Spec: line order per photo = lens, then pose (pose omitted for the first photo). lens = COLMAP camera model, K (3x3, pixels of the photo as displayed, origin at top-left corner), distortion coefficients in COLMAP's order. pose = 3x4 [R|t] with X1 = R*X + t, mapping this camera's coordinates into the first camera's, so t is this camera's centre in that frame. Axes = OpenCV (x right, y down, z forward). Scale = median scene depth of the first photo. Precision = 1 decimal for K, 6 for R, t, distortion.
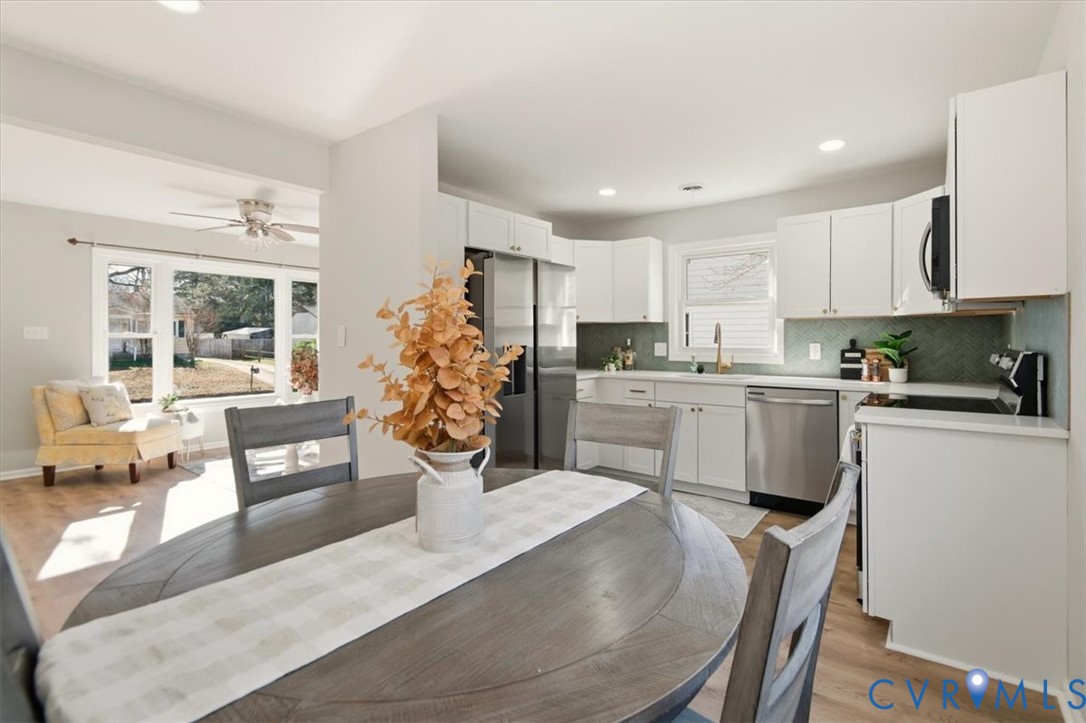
lens RADIAL K [[459.7, 0, 618.1], [0, 459.7, 342.4], [0, 0, 1]] dist [-0.001026, -0.001087]
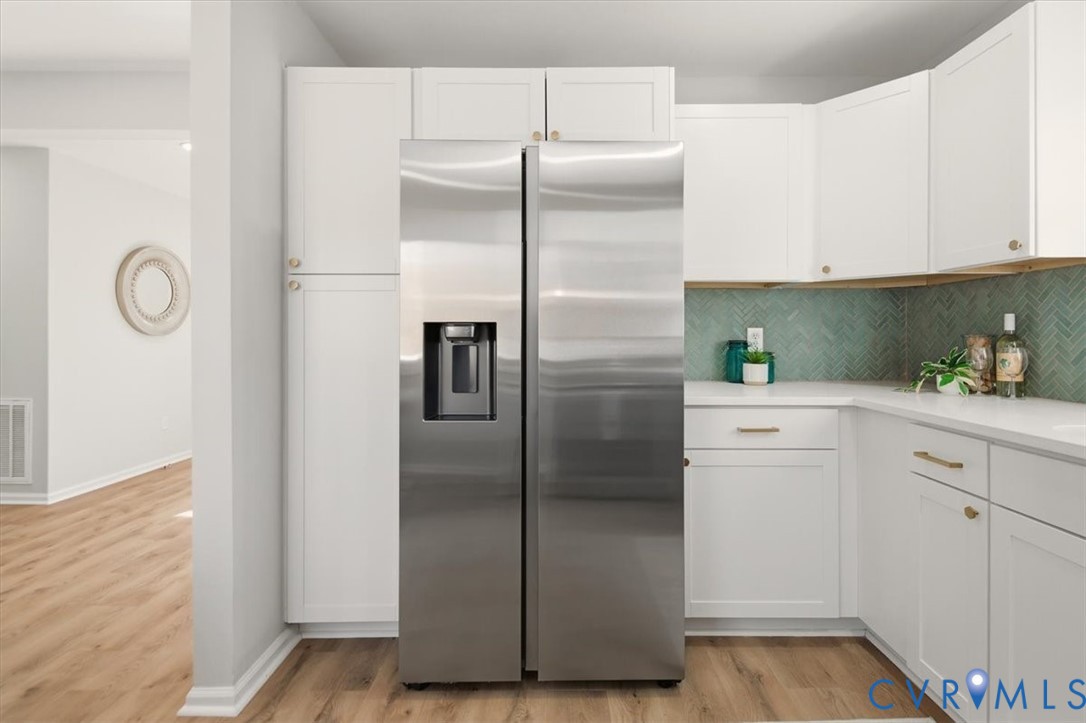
lens RADIAL K [[504.5, 0, 559.3], [0, 504.5, 337.3], [0, 0, 1]] dist [0.000159, -0.000372]
pose [[0.556468, -0.005460, -0.830851, 0.205726], [0.003601, 0.999985, -0.004159, 0.015314], [0.830861, -0.000677, 0.556479, 0.593190]]
